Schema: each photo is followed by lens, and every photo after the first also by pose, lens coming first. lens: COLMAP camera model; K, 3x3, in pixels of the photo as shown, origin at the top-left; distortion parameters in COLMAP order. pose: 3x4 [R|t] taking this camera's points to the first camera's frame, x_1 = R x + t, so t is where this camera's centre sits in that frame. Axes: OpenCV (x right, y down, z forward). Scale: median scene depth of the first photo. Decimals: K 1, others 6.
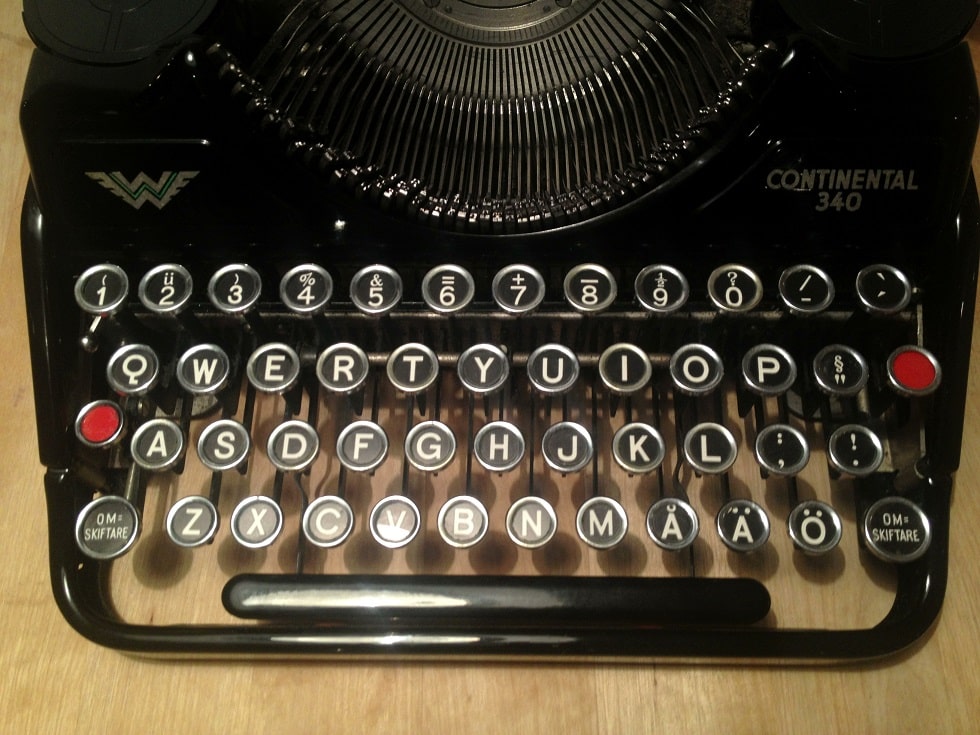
lens RADIAL K [[922.4, 0, 495.8], [0, 922.4, 383.0], [0, 0, 1]] dist [0.144071, -0.392315]
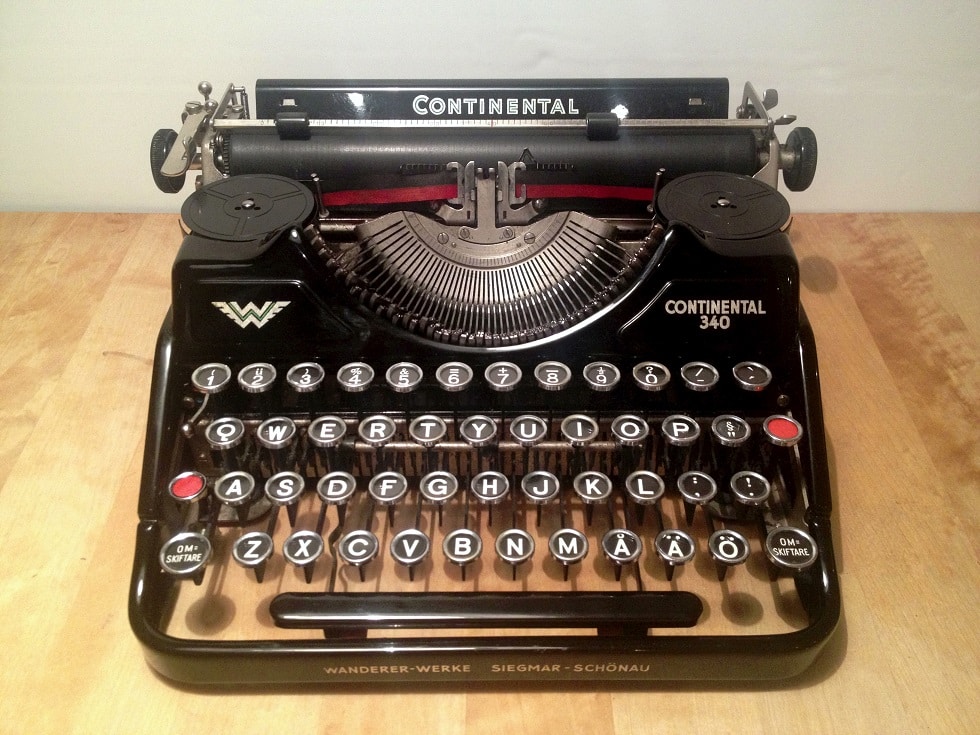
lens RADIAL K [[922.4, 0, 495.8], [0, 922.4, 383.0], [0, 0, 1]] dist [0.144071, -0.392315]
pose [[0.999610, 0.005665, 0.027332, -0.025853], [0.007237, 0.893102, -0.449796, 0.545858], [-0.026958, 0.449818, 0.892713, -0.274921]]
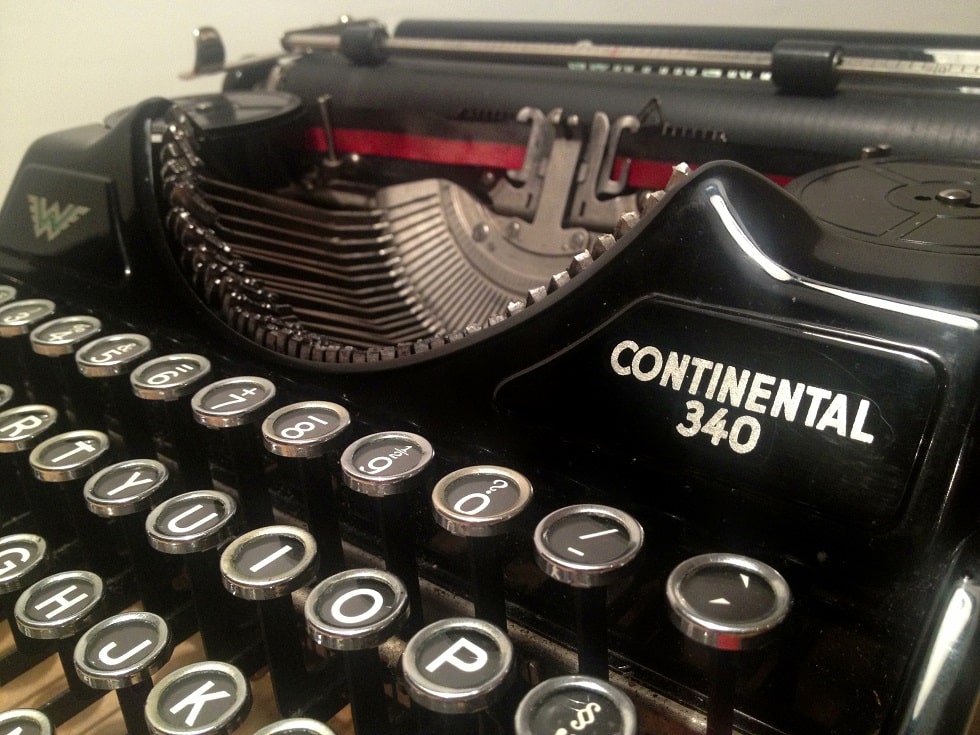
lens RADIAL K [[958.0, 0, 490.0], [0, 958.0, 367.5], [0, 0, 1]] dist [0.151032, -0.458190]
pose [[0.787088, 0.243122, -0.566908, 0.547273], [-0.552455, 0.686653, -0.472548, 0.108370], [0.274382, 0.685128, 0.674770, 0.553768]]
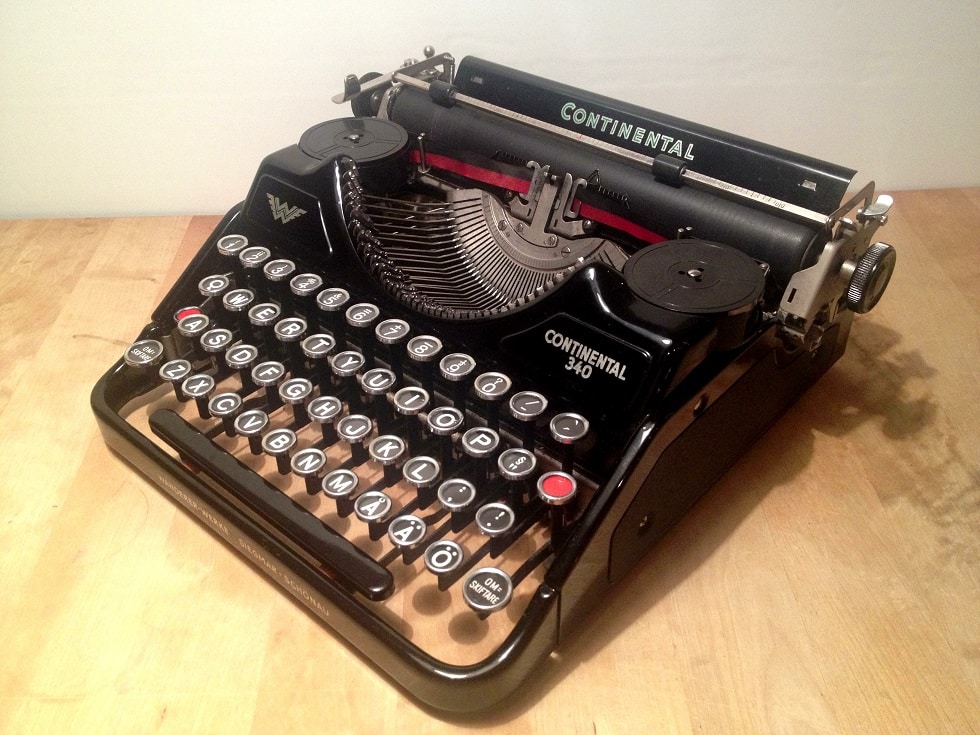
lens RADIAL K [[922.4, 0, 495.8], [0, 922.4, 383.0], [0, 0, 1]] dist [0.144071, -0.392315]
pose [[0.757217, 0.416990, -0.502735, 0.976920], [-0.605867, 0.735974, -0.302106, 0.332049], [0.244024, 0.533350, 0.809932, -0.193812]]
